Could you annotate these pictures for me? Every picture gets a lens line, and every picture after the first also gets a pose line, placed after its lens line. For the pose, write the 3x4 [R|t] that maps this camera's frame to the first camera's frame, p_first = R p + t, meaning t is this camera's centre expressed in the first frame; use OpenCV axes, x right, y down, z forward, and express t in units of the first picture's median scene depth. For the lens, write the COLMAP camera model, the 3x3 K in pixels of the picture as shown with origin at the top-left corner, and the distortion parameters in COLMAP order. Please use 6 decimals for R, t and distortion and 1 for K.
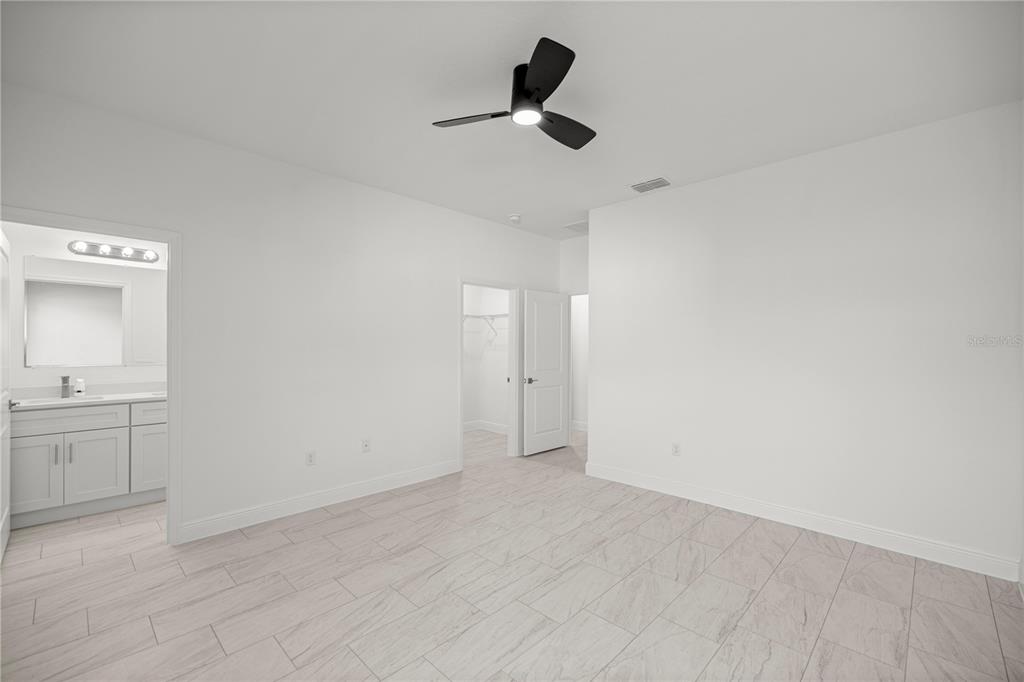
lens RADIAL K [[433.4, 0, 511.5], [0, 433.4, 345.4], [0, 0, 1]] dist [-0.000393, 0.000210]
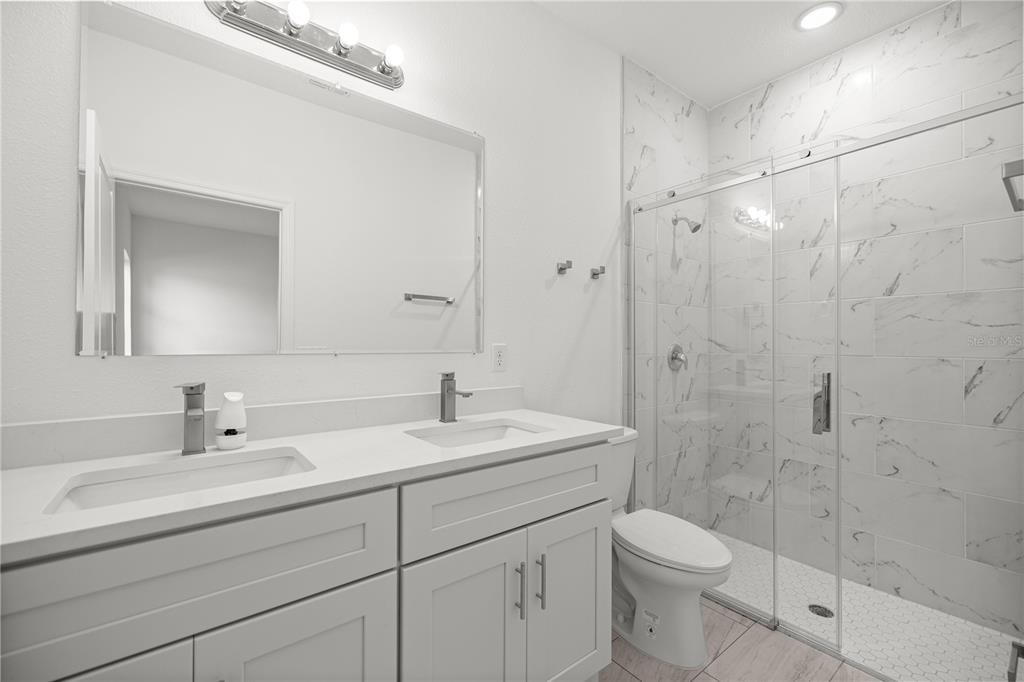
lens RADIAL K [[433.4, 0, 512.9], [0, 433.4, 341.0], [0, 0, 1]] dist [-0.000393, 0.000210]
pose [[0.990534, 0.001911, -0.137257, -0.782112], [-0.001772, 0.999998, 0.001132, 0.041089], [0.137259, -0.000878, 0.990535, 0.745056]]
